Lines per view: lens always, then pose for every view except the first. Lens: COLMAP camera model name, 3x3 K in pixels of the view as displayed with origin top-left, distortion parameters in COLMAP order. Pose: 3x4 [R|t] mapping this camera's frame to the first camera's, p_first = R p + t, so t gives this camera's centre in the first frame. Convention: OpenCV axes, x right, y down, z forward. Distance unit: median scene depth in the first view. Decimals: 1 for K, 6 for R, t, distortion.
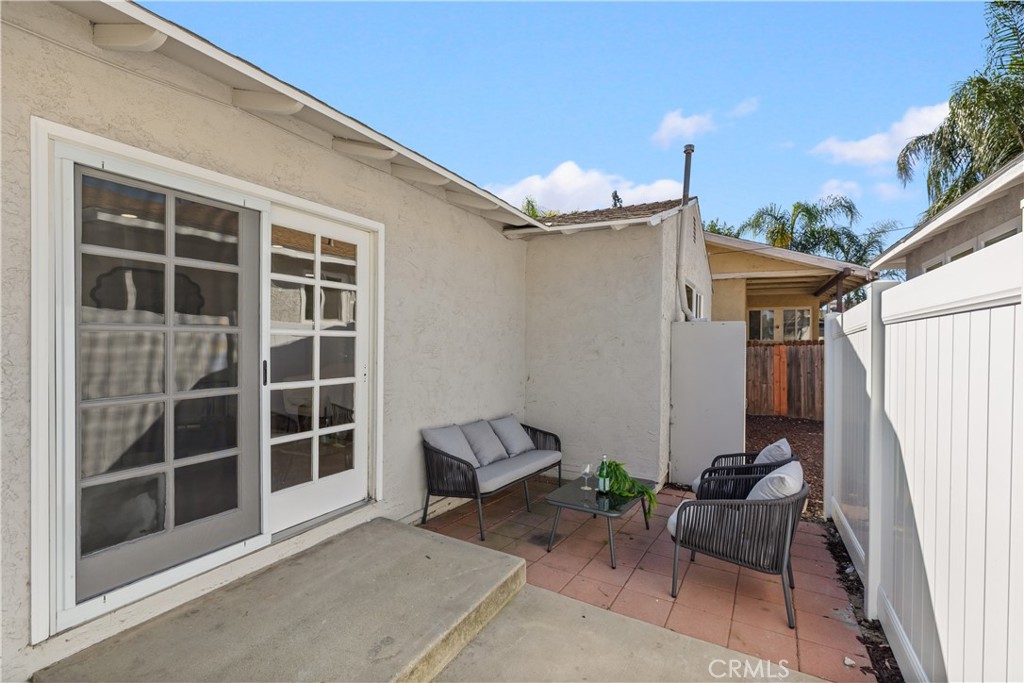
lens RADIAL K [[479.5, 0, 512.0], [0, 479.5, 341.5], [0, 0, 1]] dist [0.000555, 0.000404]
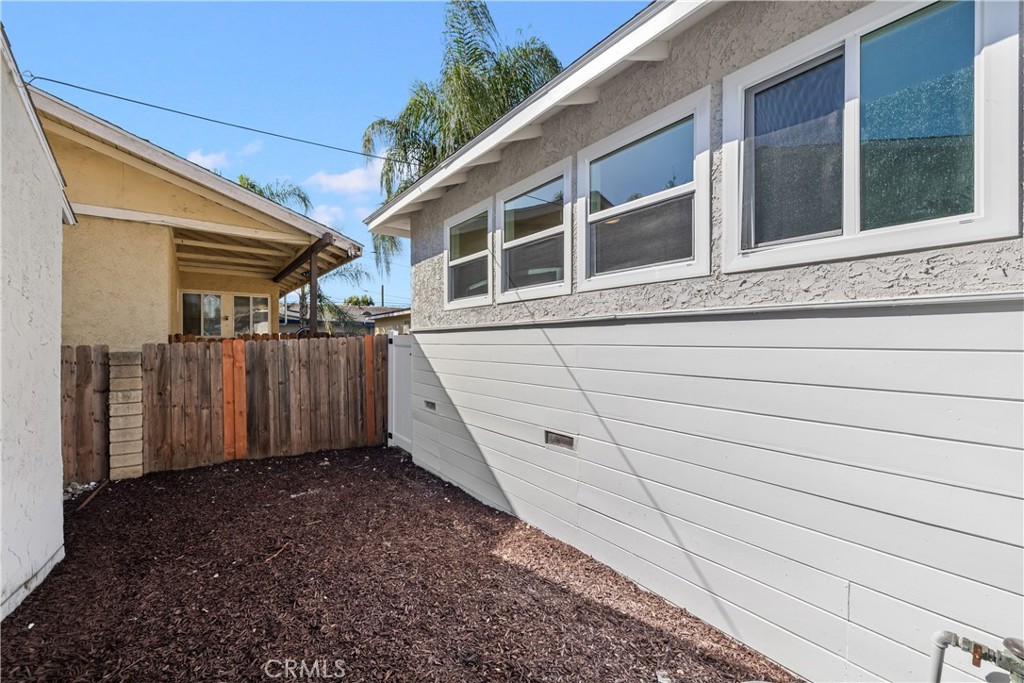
lens RADIAL K [[427.9, 0, 512.0], [0, 427.9, 341.5], [0, 0, 1]] dist [0.000542, 0.000045]
pose [[0.454165, -0.004937, 0.890904, 0.240746], [0.007504, 0.999970, 0.001716, 0.011378], [-0.890886, 0.005906, 0.454188, 0.447249]]
